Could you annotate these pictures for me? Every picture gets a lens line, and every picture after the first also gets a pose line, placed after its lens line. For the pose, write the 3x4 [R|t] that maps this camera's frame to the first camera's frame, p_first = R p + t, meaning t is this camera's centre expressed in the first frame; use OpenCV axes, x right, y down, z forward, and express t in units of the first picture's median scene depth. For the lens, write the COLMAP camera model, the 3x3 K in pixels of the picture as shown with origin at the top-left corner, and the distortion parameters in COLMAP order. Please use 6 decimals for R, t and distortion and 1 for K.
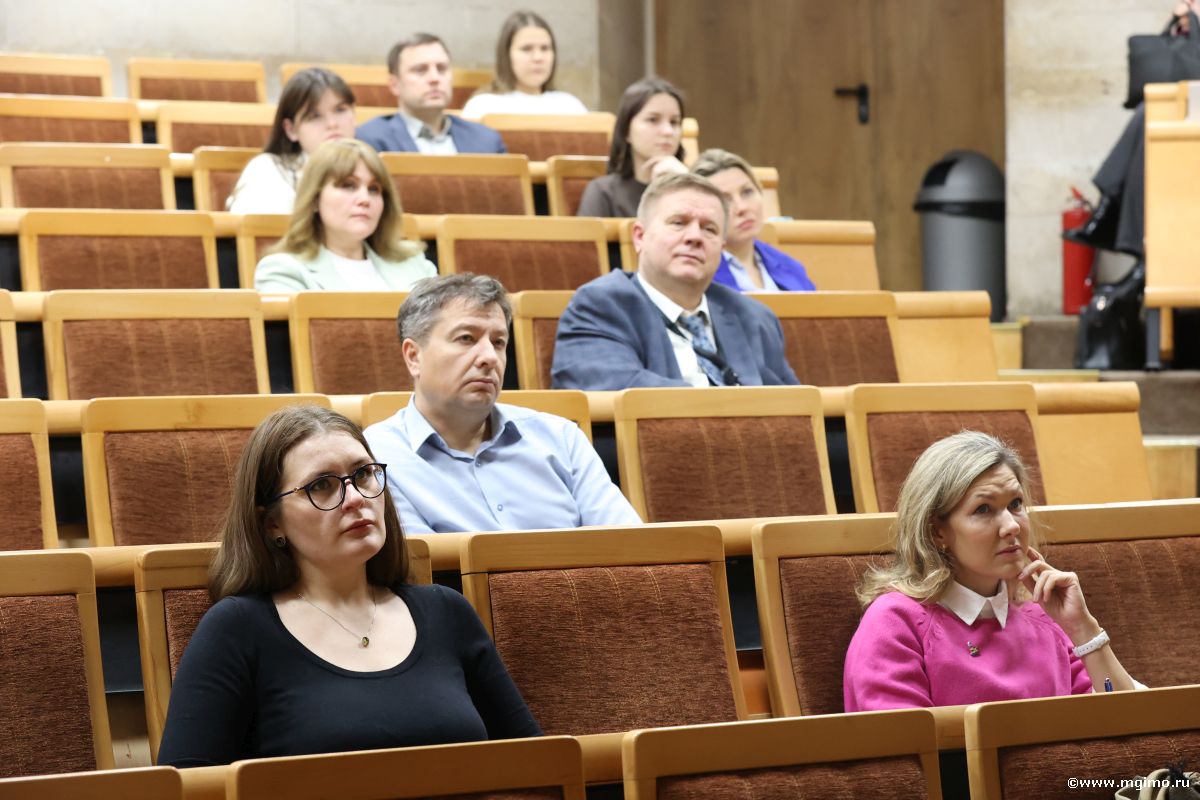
lens RADIAL K [[3347.6, 0, 600.4], [0, 3347.6, 396.5], [0, 0, 1]] dist [-0.069202, 0.000000]
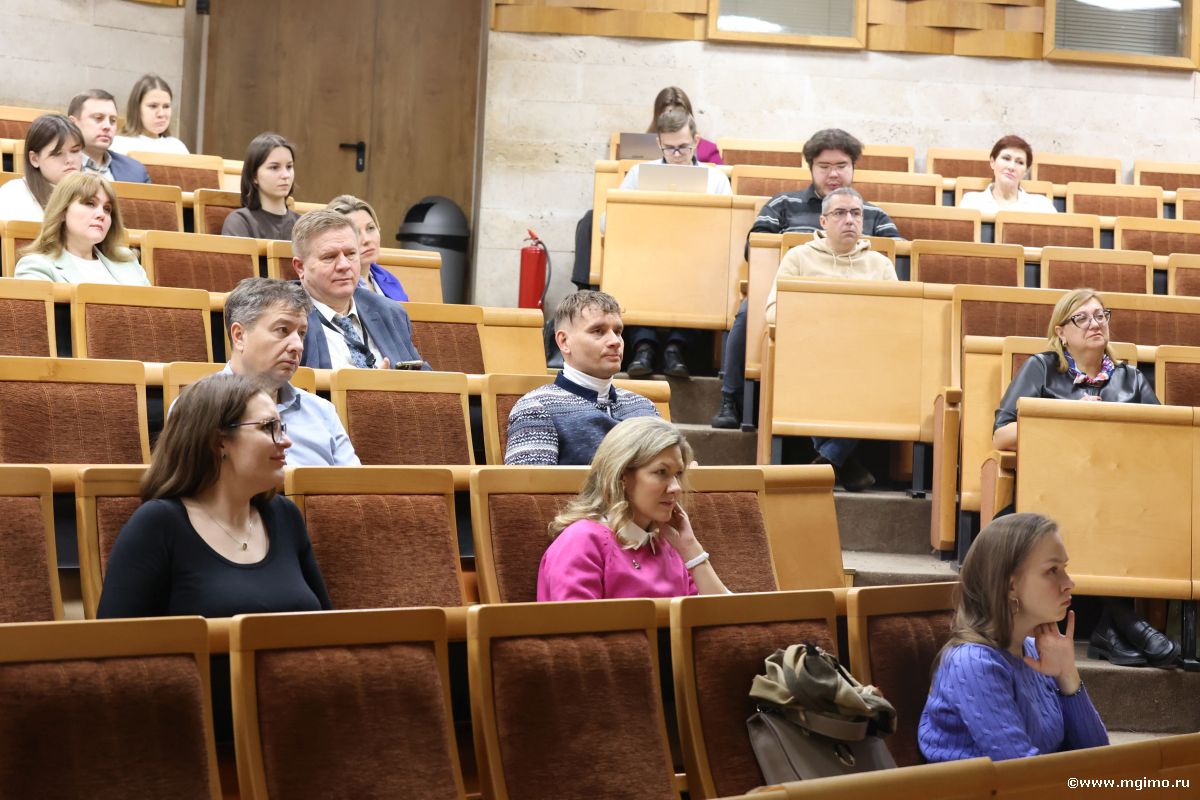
lens RADIAL K [[2657.7, 0, 598.2], [0, 2657.7, 401.1], [0, 0, 1]] dist [-0.232809, 0.000000]
pose [[0.973592, 0.050086, 0.222731, -0.119610], [-0.051970, 0.998645, 0.002602, 0.002789], [-0.222299, -0.014108, 0.974876, -0.084786]]
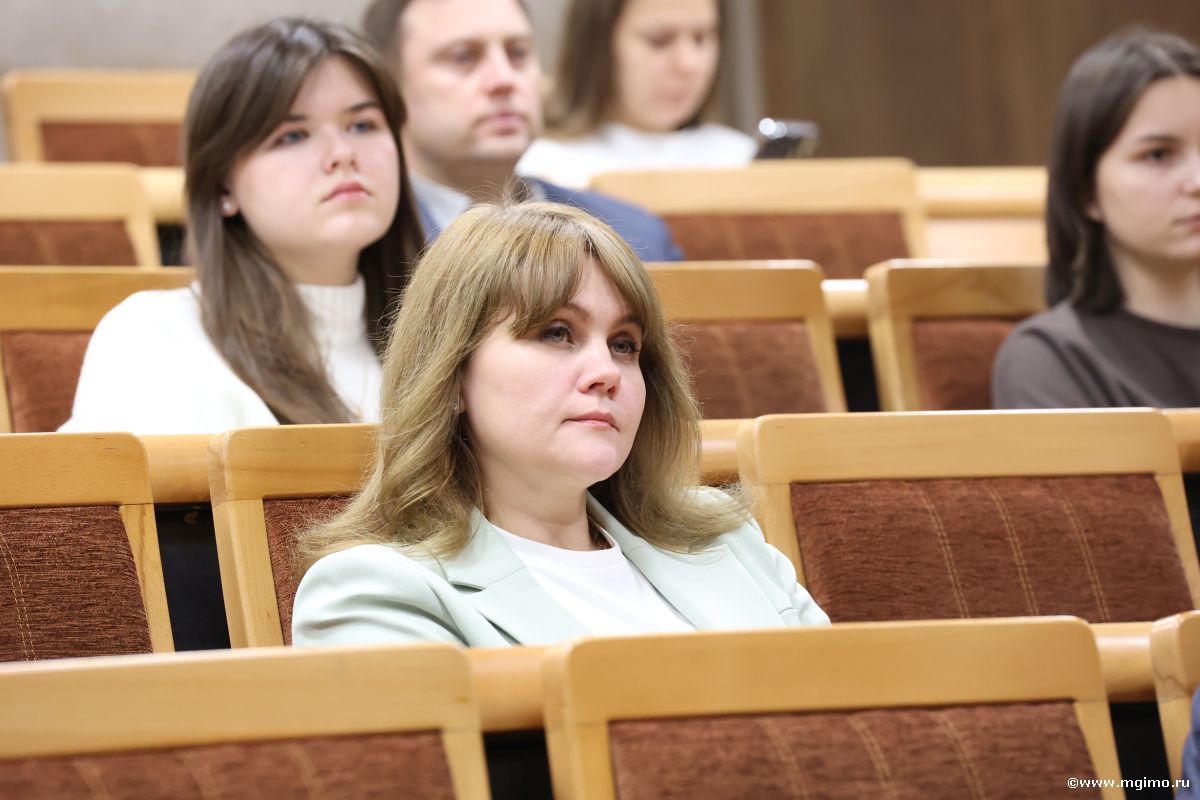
lens RADIAL K [[6847.5, 0, 603.2], [0, 6847.5, 394.0], [0, 0, 1]] dist [2.373518, 0.000000]
pose [[0.996375, -0.045521, 0.071866, -0.134718], [0.050359, 0.996480, -0.067017, -0.009942], [-0.068562, 0.070393, 0.995160, 0.323027]]
